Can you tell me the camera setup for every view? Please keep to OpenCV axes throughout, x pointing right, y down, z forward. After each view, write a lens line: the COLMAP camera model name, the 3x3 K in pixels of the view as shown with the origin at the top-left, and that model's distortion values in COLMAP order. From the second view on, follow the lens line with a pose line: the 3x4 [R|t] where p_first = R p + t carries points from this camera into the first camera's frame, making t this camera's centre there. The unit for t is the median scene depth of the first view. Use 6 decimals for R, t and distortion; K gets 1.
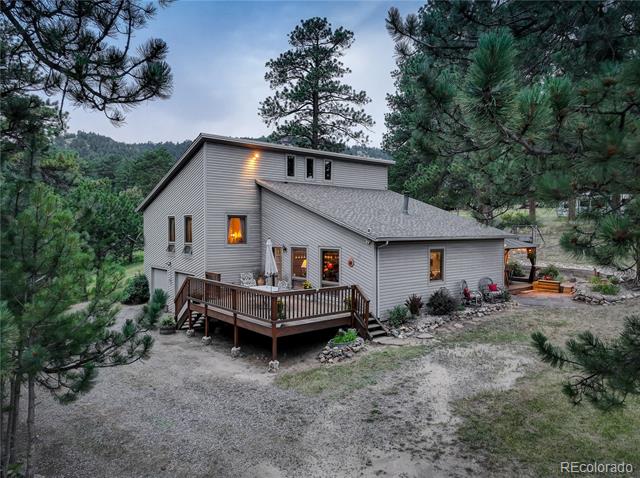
lens RADIAL K [[447.9, 0, 320.0], [0, 447.9, 239.0], [0, 0, 1]] dist [0.006389, 0.003460]
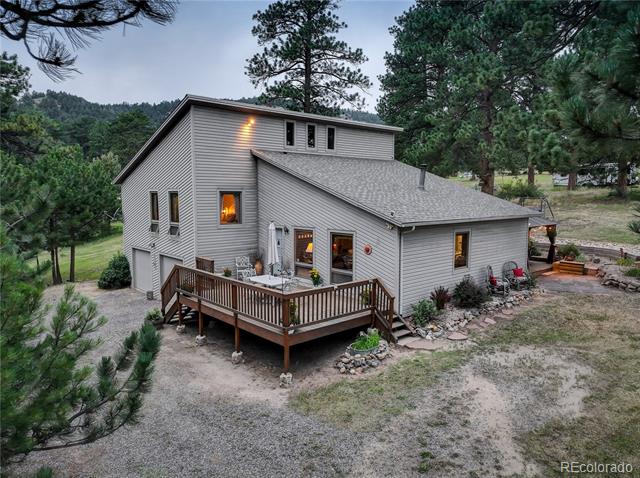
lens RADIAL K [[447.9, 0, 320.0], [0, 447.9, 239.0], [0, 0, 1]] dist [0.006389, 0.003460]
pose [[0.999204, -0.003560, 0.039727, -0.050096], [0.000418, 0.996889, 0.078820, -0.031331], [-0.039884, -0.078741, 0.996097, 0.128003]]
